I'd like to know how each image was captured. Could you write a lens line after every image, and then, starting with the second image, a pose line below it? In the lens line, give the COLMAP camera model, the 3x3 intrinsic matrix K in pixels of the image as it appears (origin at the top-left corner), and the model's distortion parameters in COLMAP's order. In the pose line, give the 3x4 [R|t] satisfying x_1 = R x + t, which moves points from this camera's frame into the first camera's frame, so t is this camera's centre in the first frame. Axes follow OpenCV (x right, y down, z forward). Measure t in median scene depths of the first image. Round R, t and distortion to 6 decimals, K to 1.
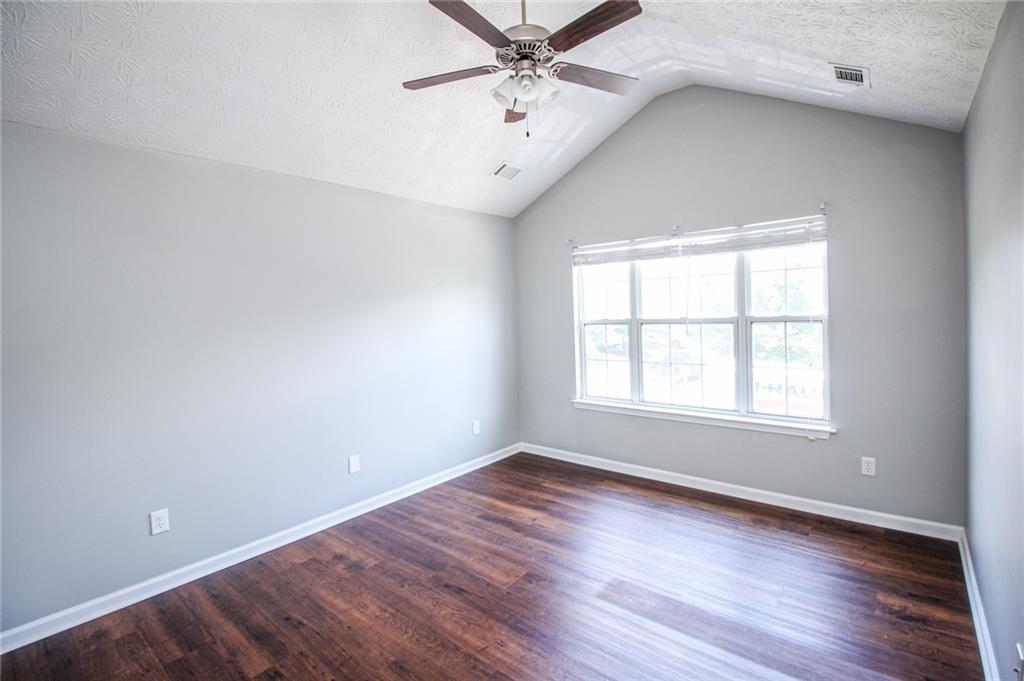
lens RADIAL K [[471.0, 0, 512.4], [0, 471.0, 342.6], [0, 0, 1]] dist [-0.010055, -0.005085]
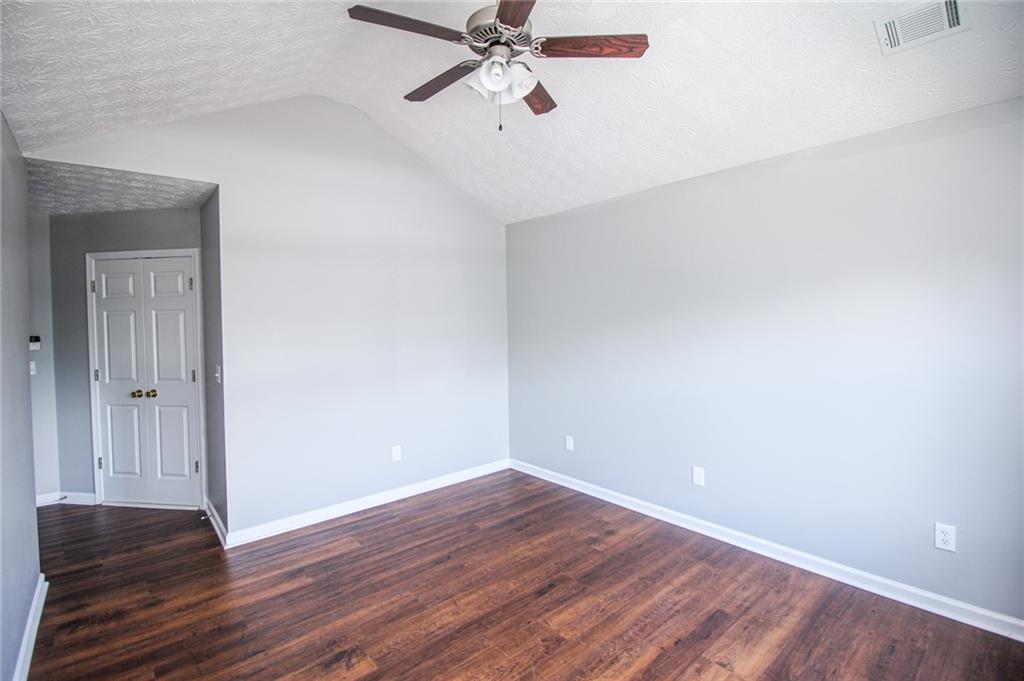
lens RADIAL K [[471.0, 0, 512.8], [0, 471.0, 334.7], [0, 0, 1]] dist [-0.010055, -0.005085]
pose [[-0.164376, 0.066452, -0.984157, 0.745794], [-0.042842, 0.996306, 0.074427, -0.088199], [0.985467, 0.054398, -0.160922, 0.928018]]
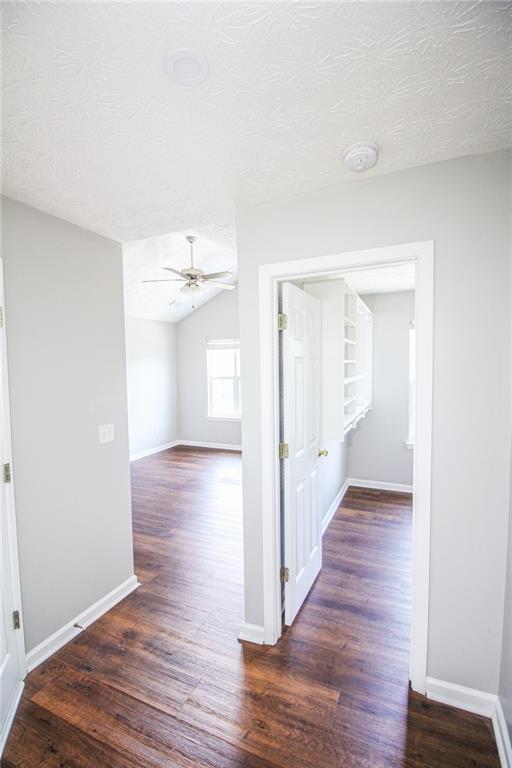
lens RADIAL K [[353.2, 0, 254.8], [0, 353.2, 382.7], [0, 0, 1]] dist [-0.010055, -0.005085]
pose [[0.961188, 0.010050, 0.275712, -0.147718], [-0.005731, 0.999848, -0.016464, 0.003736], [-0.275836, 0.014245, 0.961099, -0.836836]]
